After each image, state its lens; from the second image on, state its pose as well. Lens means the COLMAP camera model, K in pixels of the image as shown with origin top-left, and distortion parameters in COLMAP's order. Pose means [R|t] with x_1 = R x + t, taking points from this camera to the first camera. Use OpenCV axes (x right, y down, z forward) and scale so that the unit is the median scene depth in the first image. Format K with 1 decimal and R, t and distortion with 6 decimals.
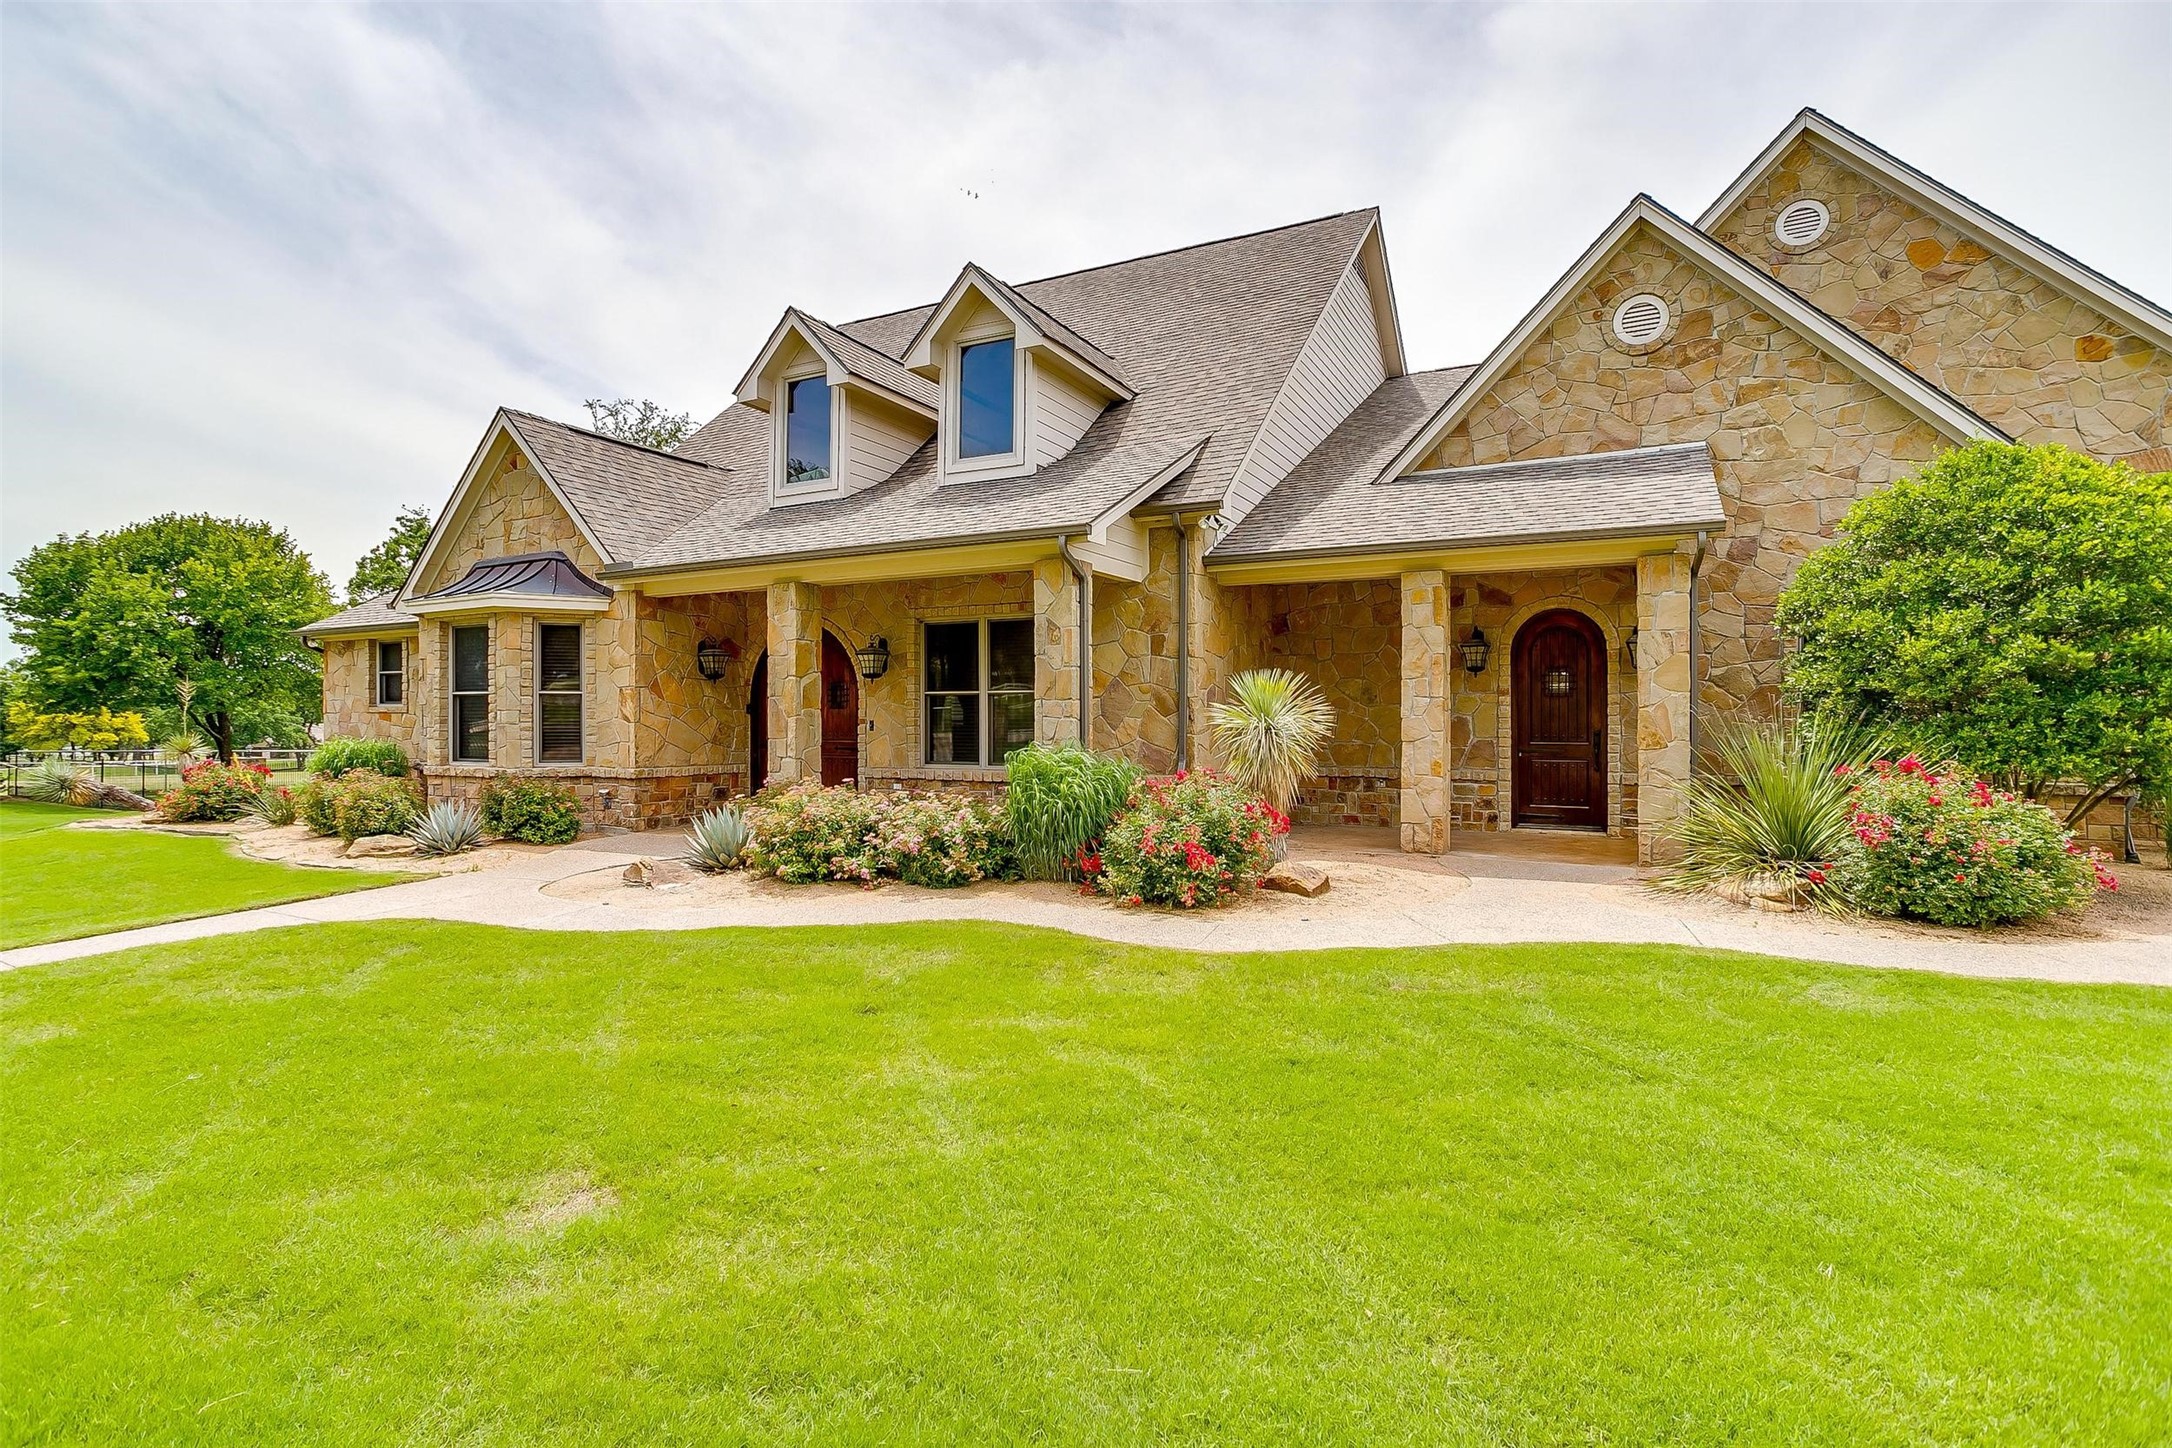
lens RADIAL K [[1059.3, 0, 1082.1], [0, 1059.3, 705.1], [0, 0, 1]] dist [-0.017980, 0.003625]
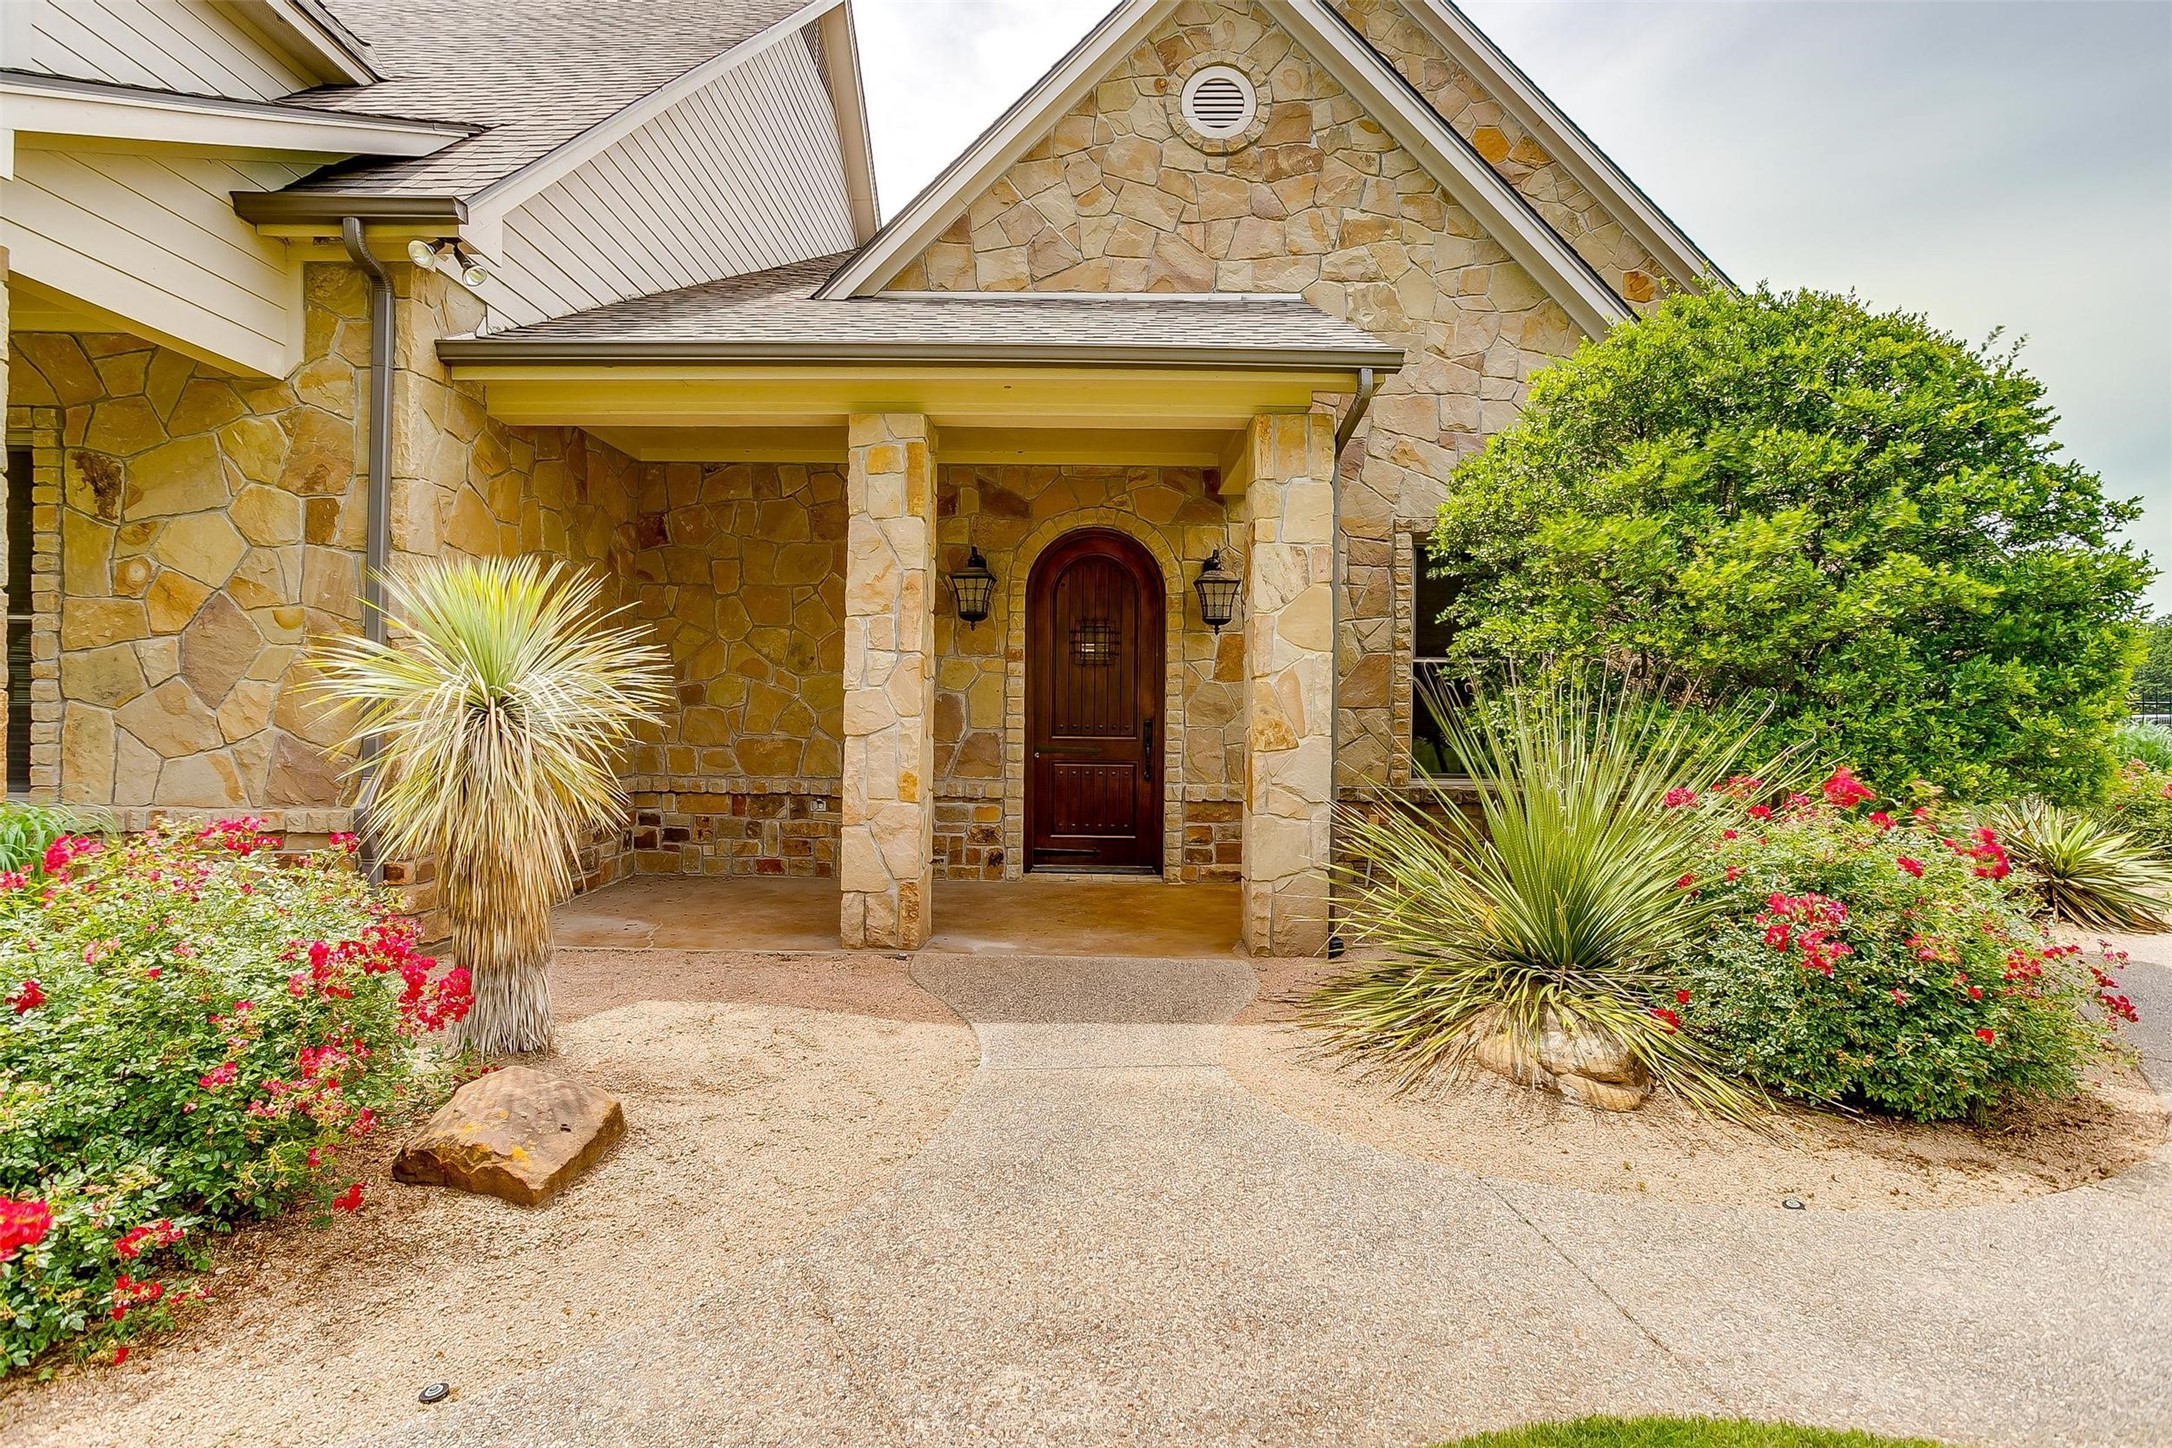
lens RADIAL K [[1059.3, 0, 1088.5], [0, 1059.3, 702.8], [0, 0, 1]] dist [-0.017980, 0.003625]
pose [[0.883192, 0.013750, 0.468810, 0.152352], [-0.017301, 0.999845, 0.003269, 0.013477], [-0.468693, -0.010998, 0.883293, 0.450105]]
